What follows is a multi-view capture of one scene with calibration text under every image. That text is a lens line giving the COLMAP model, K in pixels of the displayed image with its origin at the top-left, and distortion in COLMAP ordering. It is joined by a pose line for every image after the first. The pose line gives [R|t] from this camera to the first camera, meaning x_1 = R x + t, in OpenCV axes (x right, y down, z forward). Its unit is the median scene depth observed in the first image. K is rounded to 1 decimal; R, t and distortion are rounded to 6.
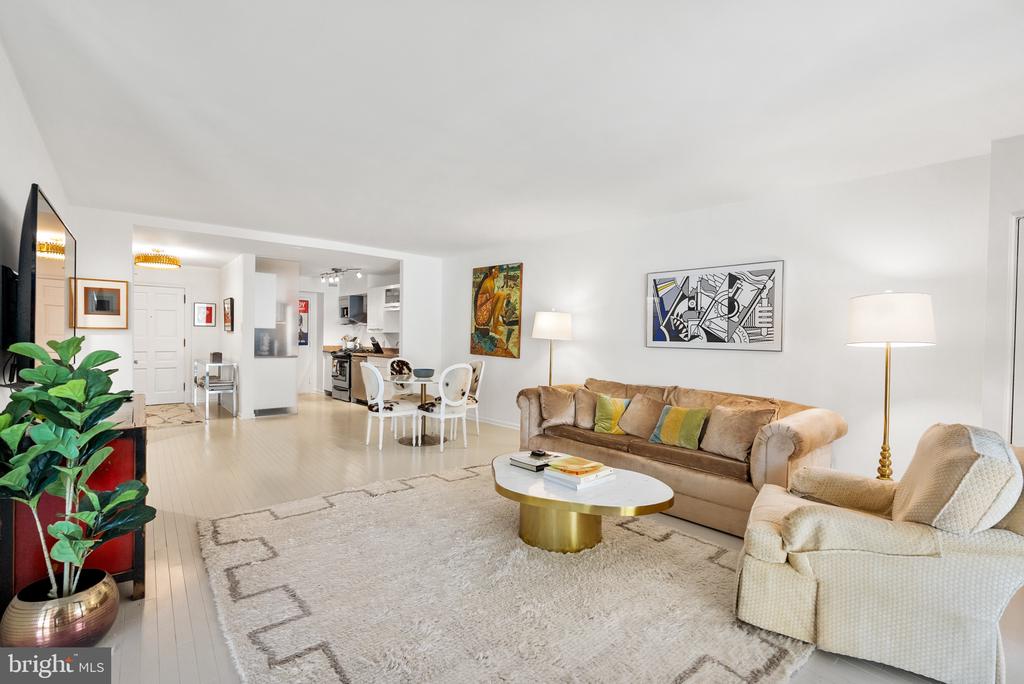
lens RADIAL K [[458.1, 0, 513.8], [0, 458.1, 341.3], [0, 0, 1]] dist [-0.004871, 0.000137]
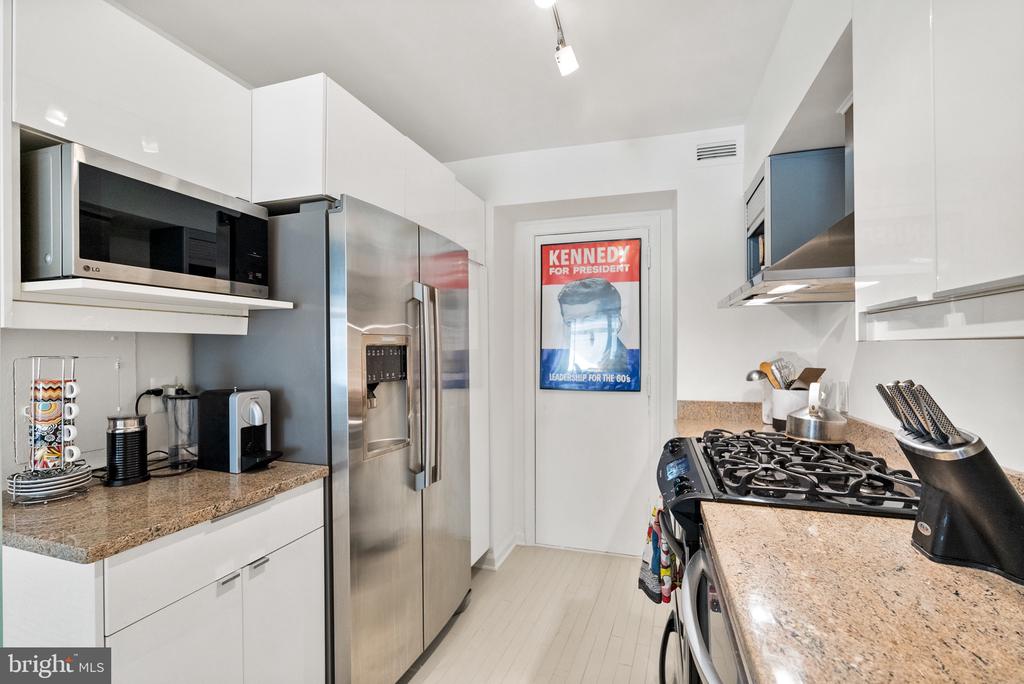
lens RADIAL K [[466.7, 0, 512.2], [0, 466.7, 350.8], [0, 0, 1]] dist [-0.002275, 0.000215]
pose [[0.501599, -0.011695, -0.865021, -0.360532], [0.000615, 0.999913, -0.013162, -0.021268], [0.865100, 0.006070, 0.501563, 1.194313]]
